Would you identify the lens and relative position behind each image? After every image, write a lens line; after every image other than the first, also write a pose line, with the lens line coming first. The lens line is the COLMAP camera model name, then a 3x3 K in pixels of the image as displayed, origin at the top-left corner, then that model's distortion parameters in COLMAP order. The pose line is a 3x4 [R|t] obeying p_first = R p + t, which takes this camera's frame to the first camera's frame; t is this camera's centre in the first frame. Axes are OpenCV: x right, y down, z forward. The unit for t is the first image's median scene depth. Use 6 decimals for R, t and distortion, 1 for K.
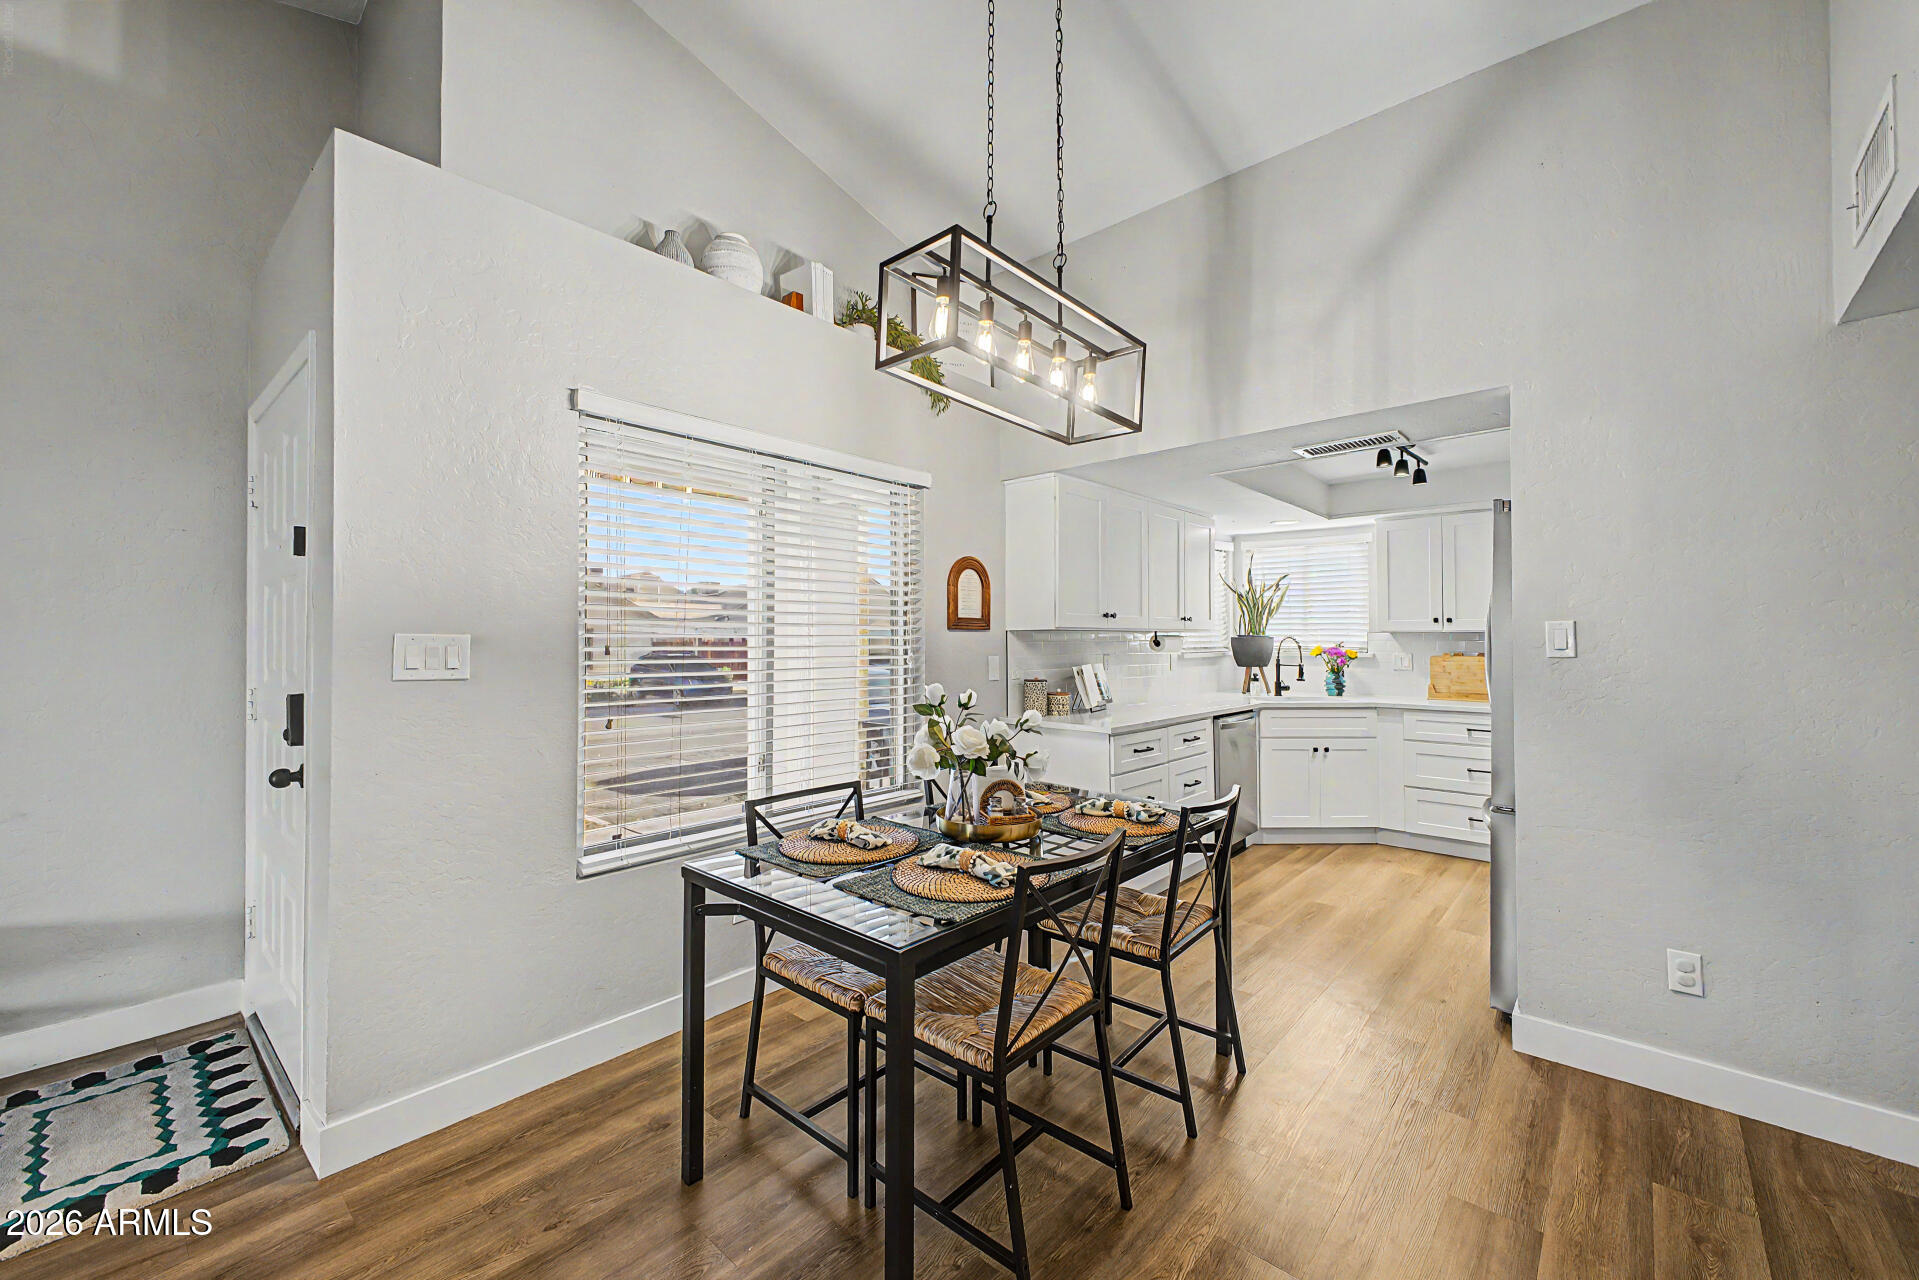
lens RADIAL K [[759.2, 0, 951.6], [0, 759.2, 633.1], [0, 0, 1]] dist [0.016059, -0.004567]
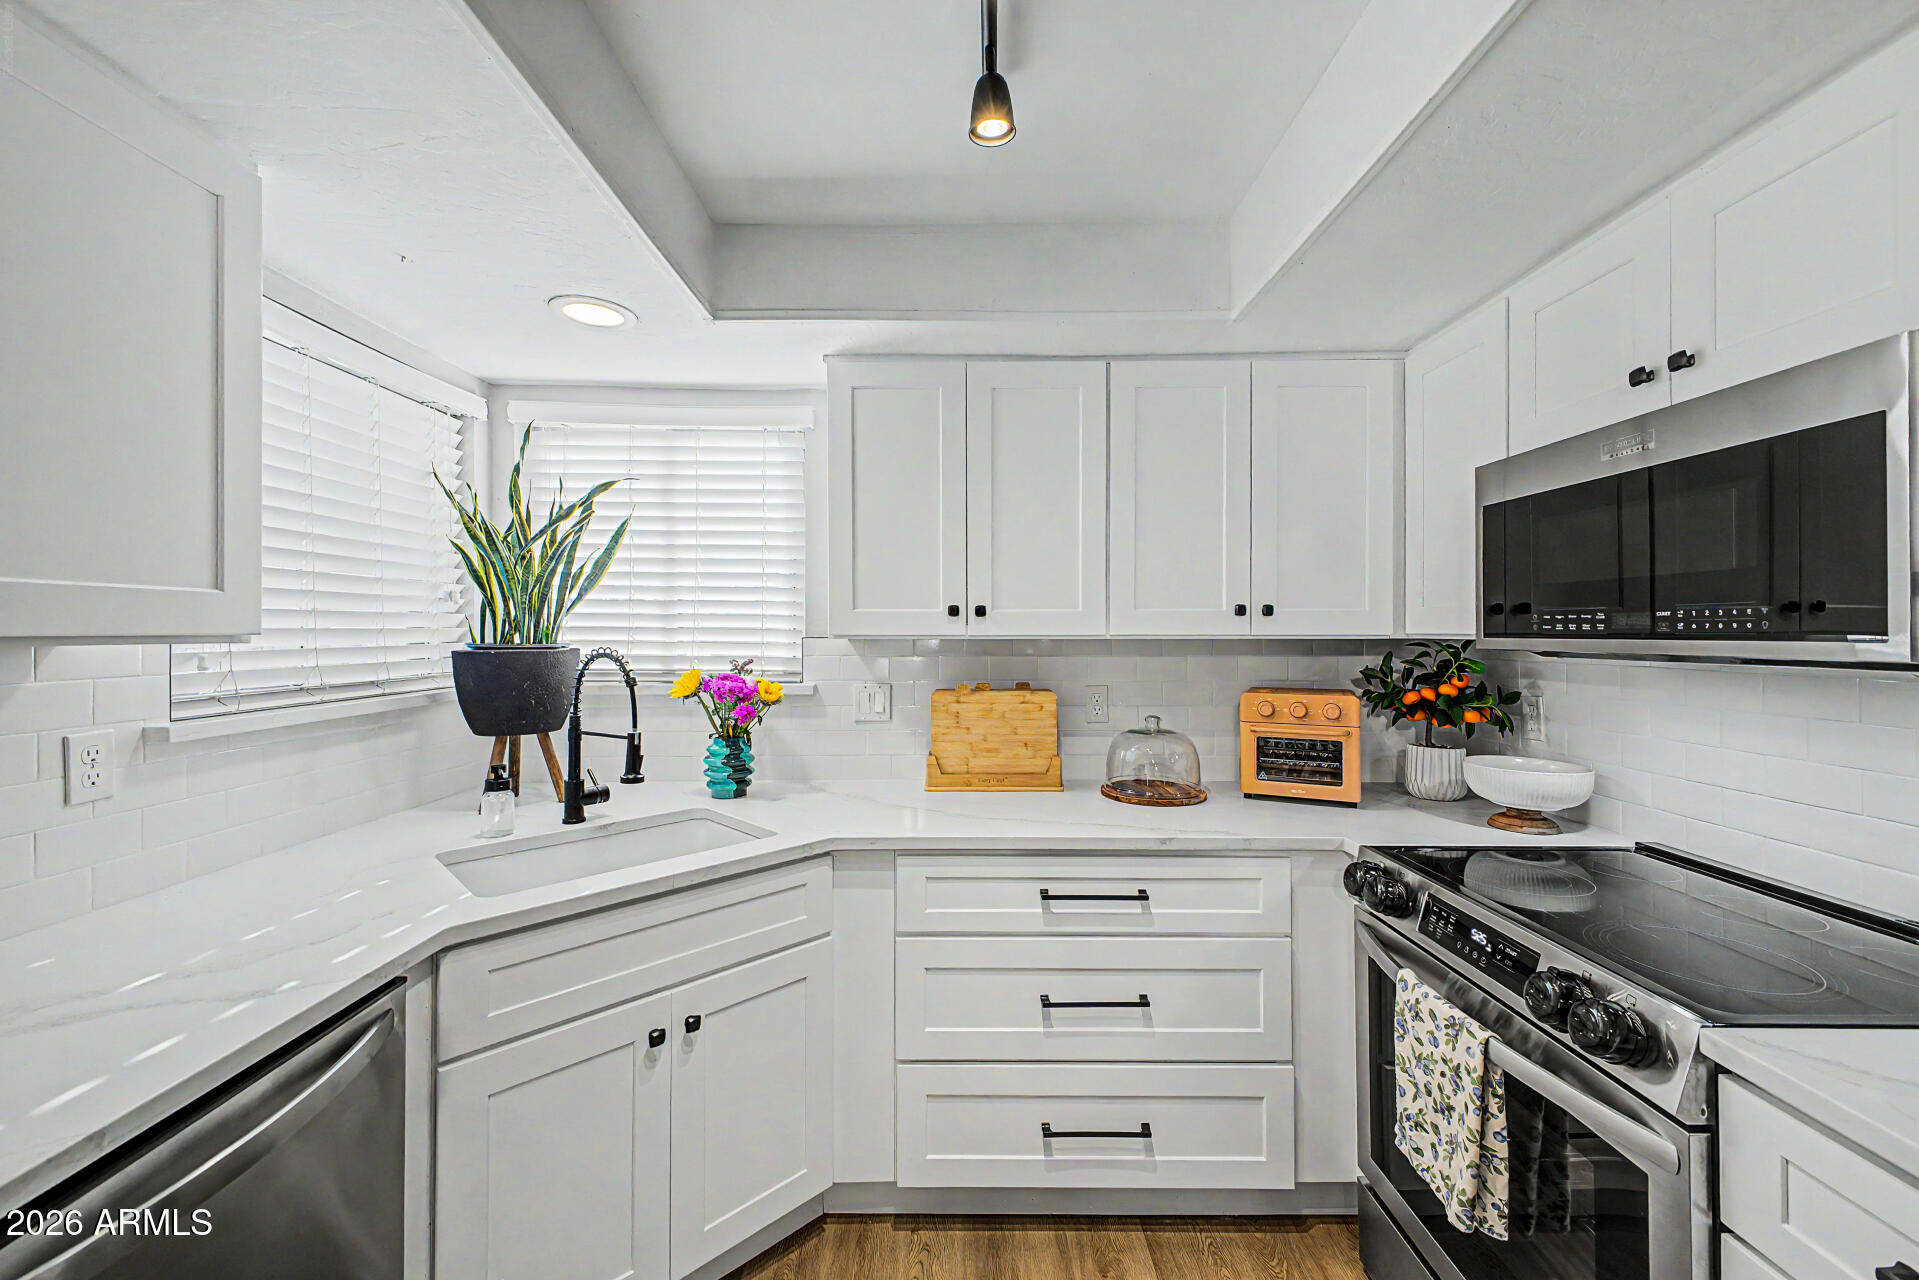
lens RADIAL K [[759.2, 0, 960.6], [0, 759.2, 627.5], [0, 0, 1]] dist [0.016059, -0.004567]
pose [[0.743086, 0.004145, 0.669183, 0.327020], [-0.006474, 0.999979, 0.000995, -0.007322], [-0.669165, -0.005072, 0.743097, 0.625785]]
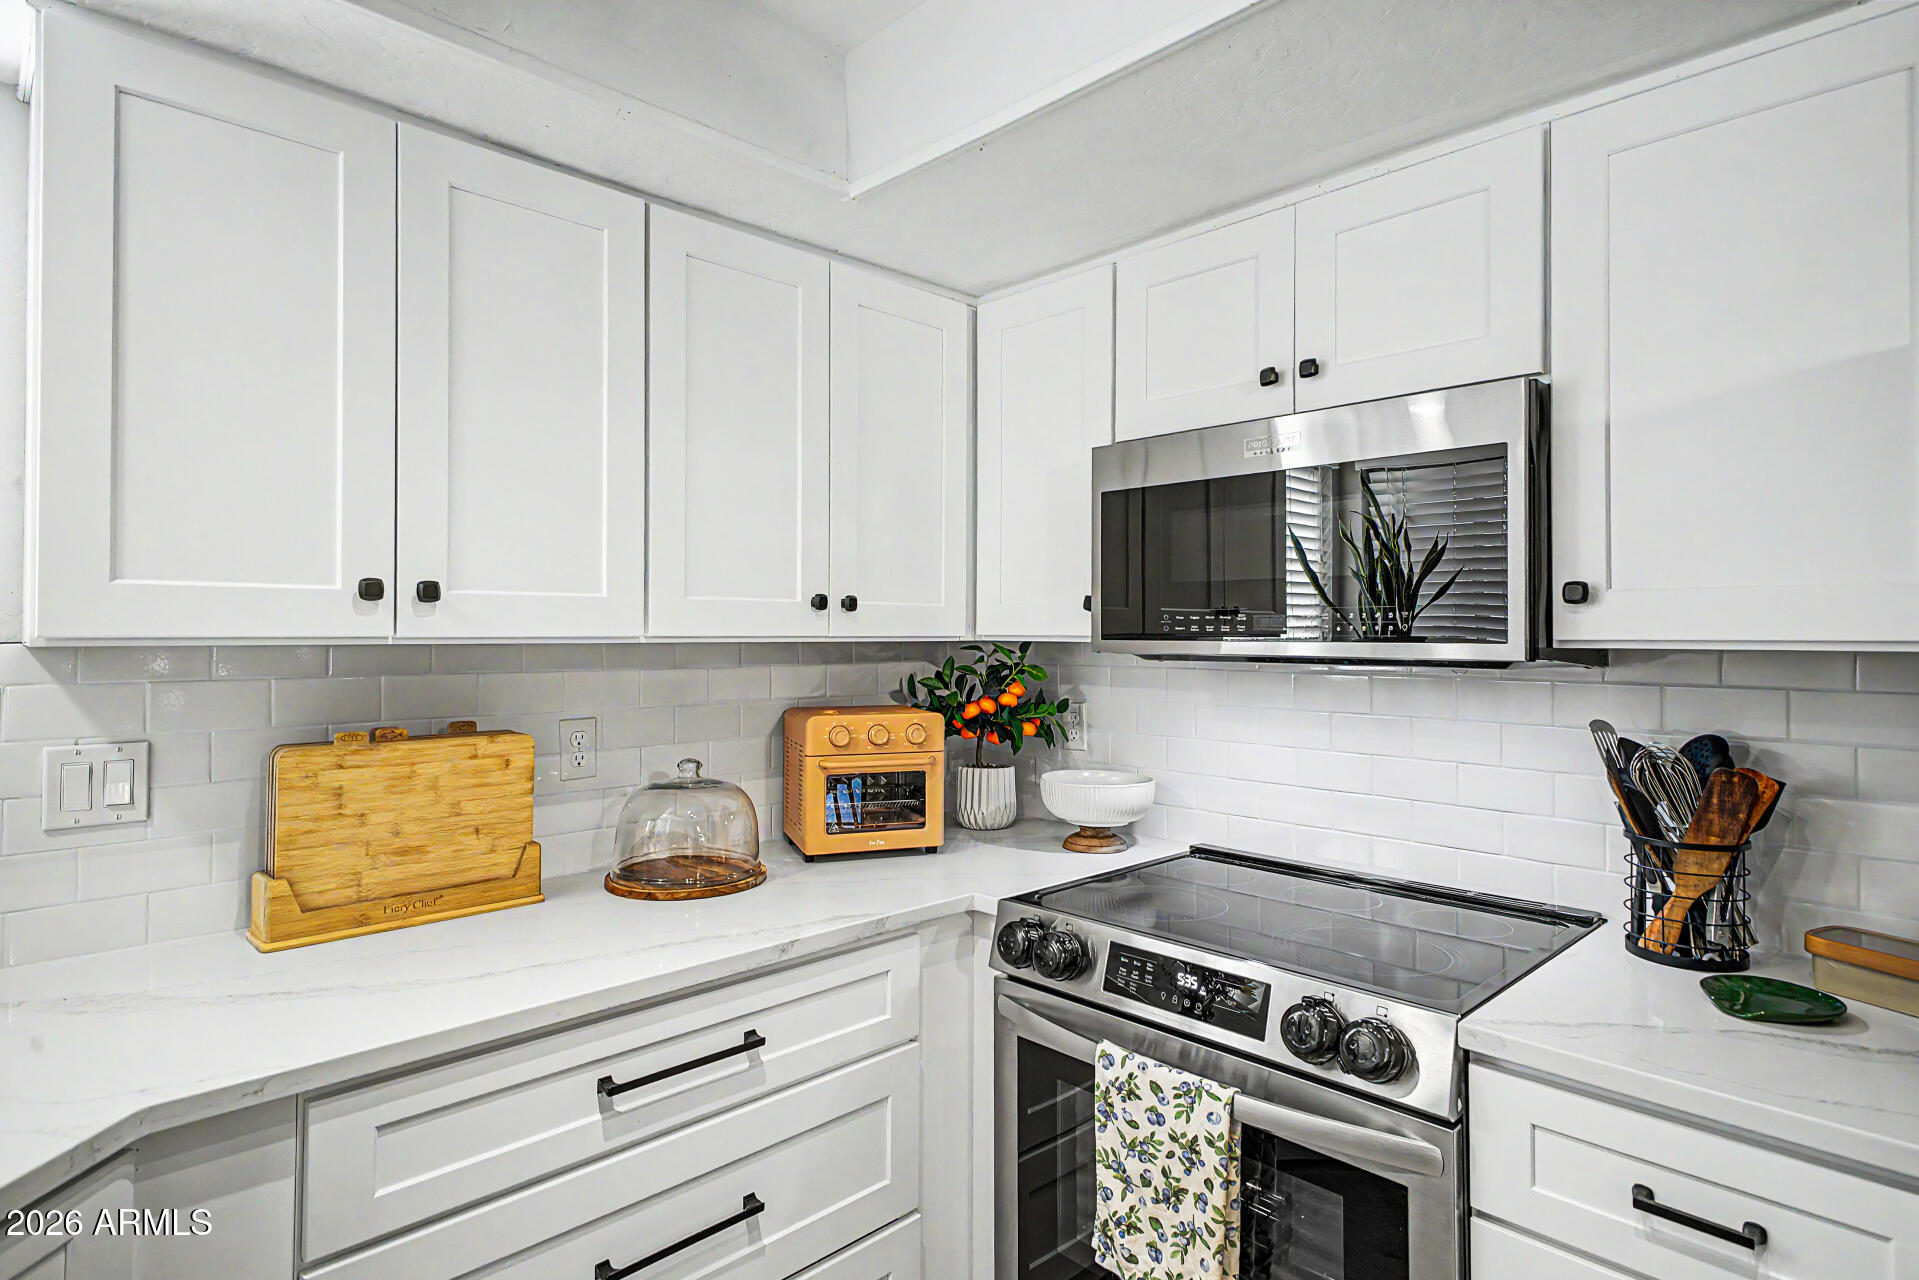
lens RADIAL K [[1014.3, 0, 959.1], [0, 1014.3, 619.9], [0, 0, 1]] dist [0.026355, -0.012335]
pose [[0.061271, 0.014322, 0.998018, 0.324388], [-0.011772, 0.999838, -0.013625, -0.005824], [-0.998052, -0.010914, 0.061430, 0.740654]]
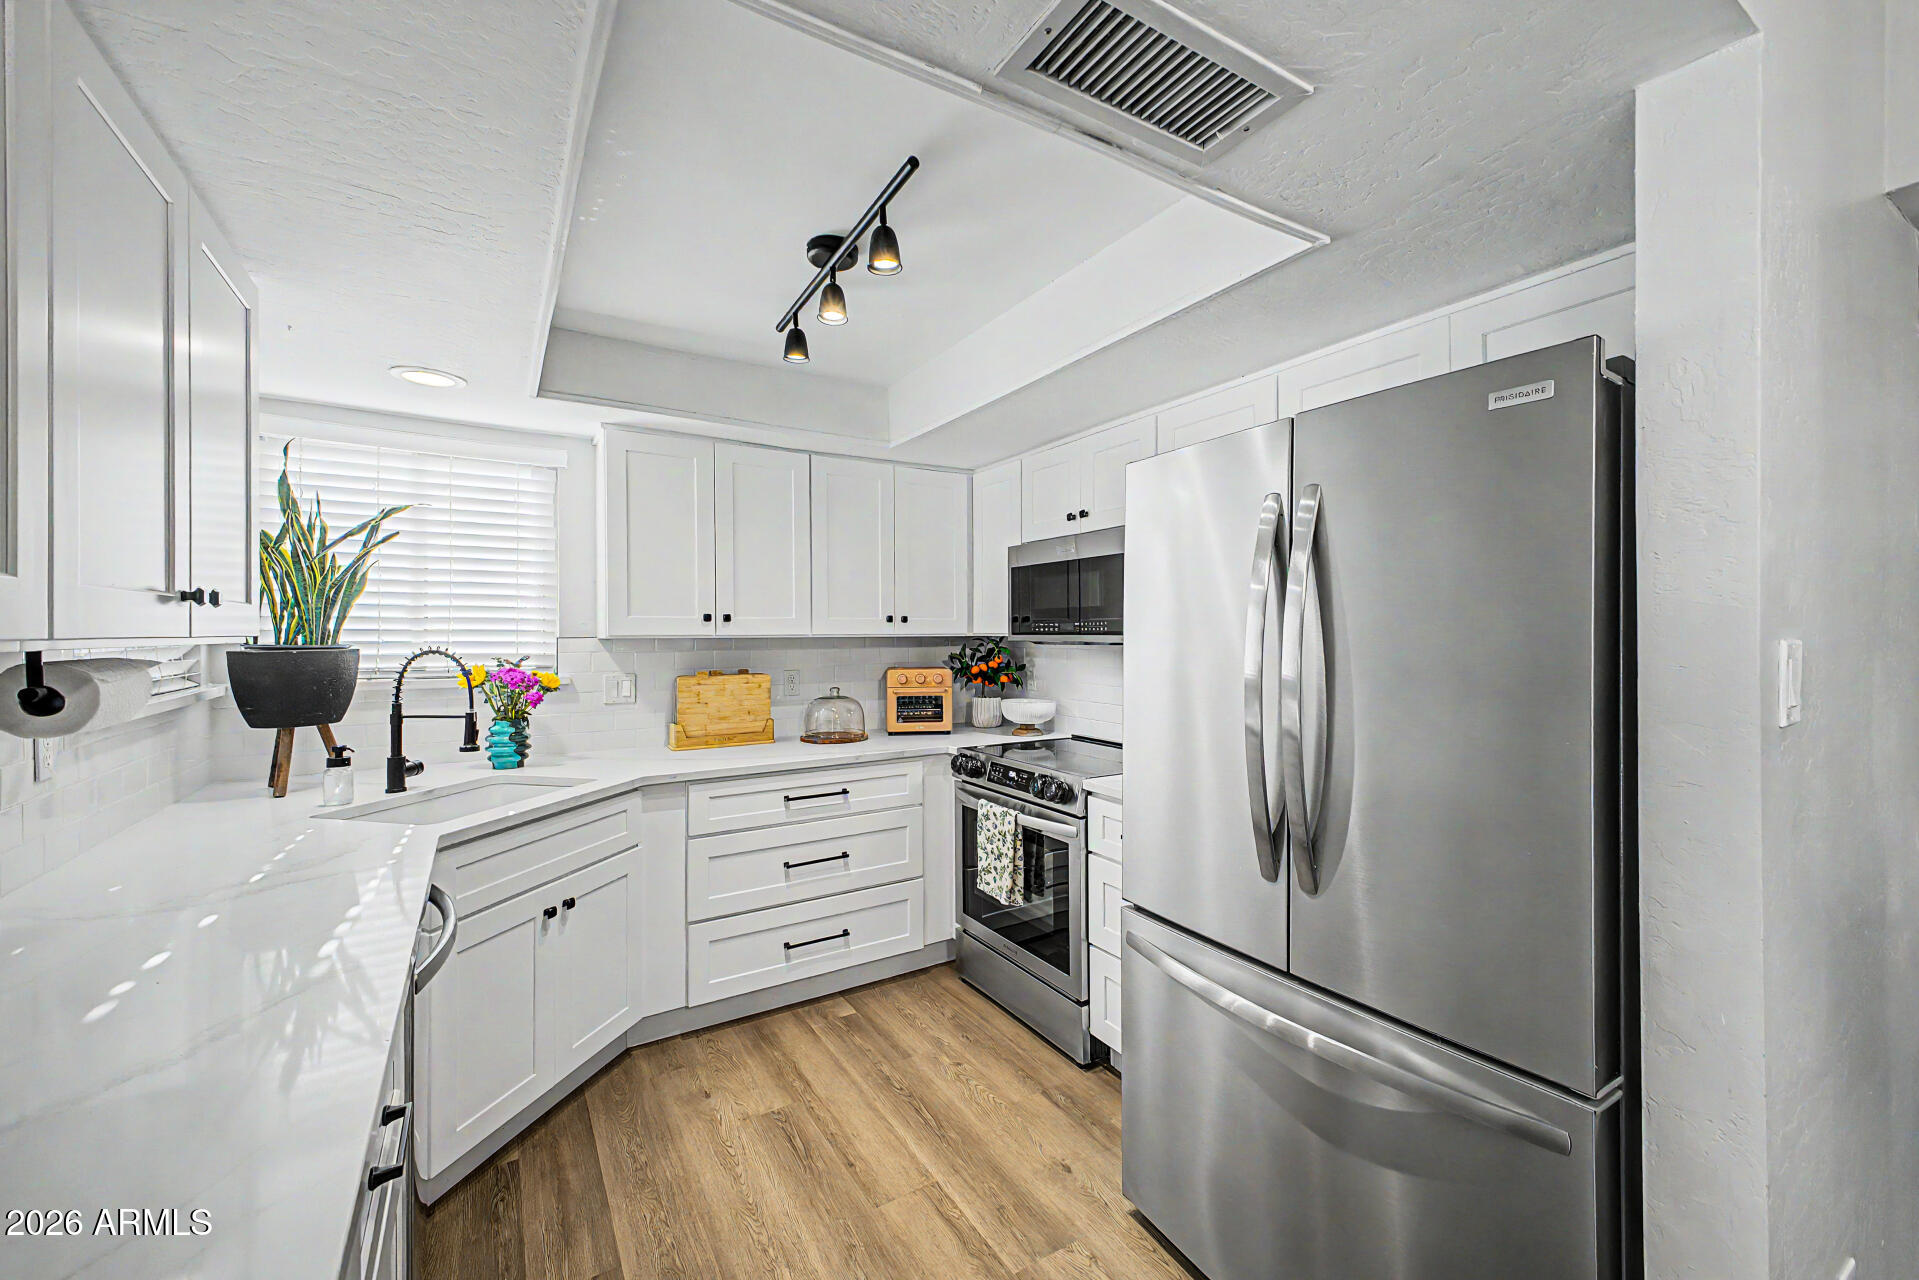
lens RADIAL K [[759.2, 0, 961.8], [0, 759.2, 627.3], [0, 0, 1]] dist [0.016059, -0.004567]
pose [[0.278144, 0.005987, 0.960521, 0.112537], [-0.005075, 0.999976, -0.004763, -0.006960], [-0.960526, -0.003549, 0.278168, 0.586771]]
